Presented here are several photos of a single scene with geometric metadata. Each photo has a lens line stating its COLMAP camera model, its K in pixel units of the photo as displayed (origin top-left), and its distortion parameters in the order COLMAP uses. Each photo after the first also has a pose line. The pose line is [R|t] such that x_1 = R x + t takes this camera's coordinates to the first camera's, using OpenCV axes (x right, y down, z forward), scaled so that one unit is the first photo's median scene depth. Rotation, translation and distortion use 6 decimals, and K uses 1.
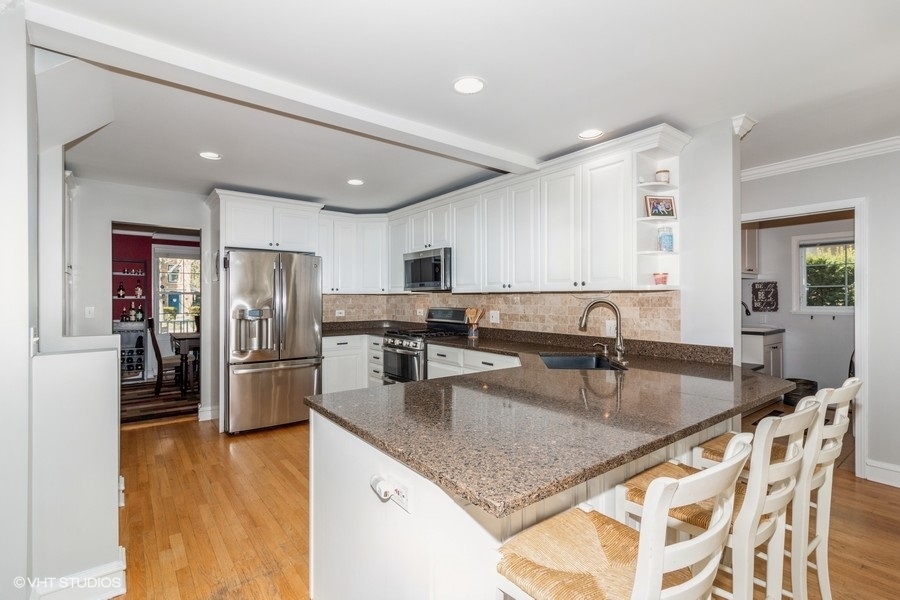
lens RADIAL K [[415.4, 0, 445.0], [0, 415.4, 299.1], [0, 0, 1]] dist [0.002843, 0.000424]
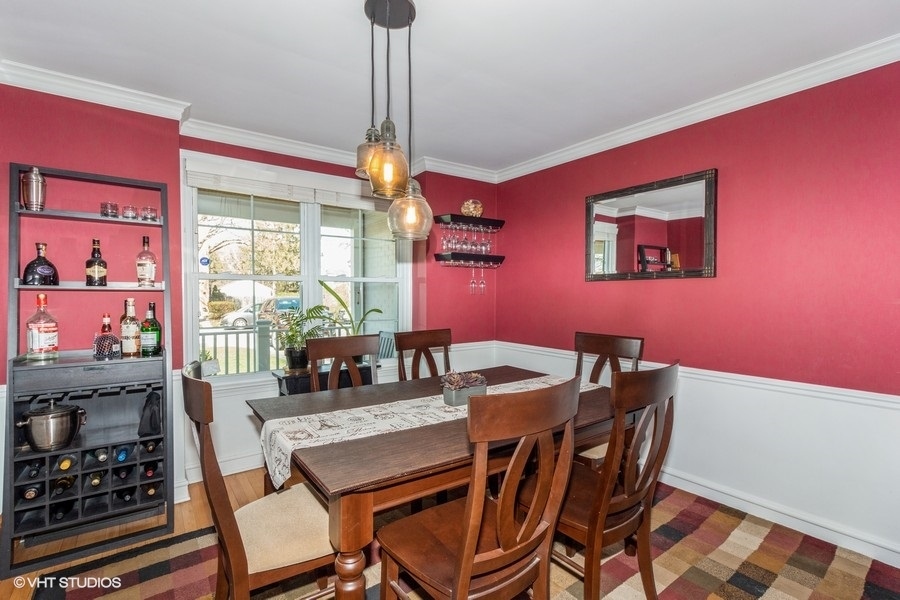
lens RADIAL K [[415.4, 0, 446.5], [0, 415.4, 300.0], [0, 0, 1]] dist [0.002843, 0.000424]
pose [[0.999737, -0.001952, -0.022868, -0.747699], [0.002340, 0.999853, 0.016960, 0.004340], [0.022832, -0.017009, 0.999595, 1.029905]]
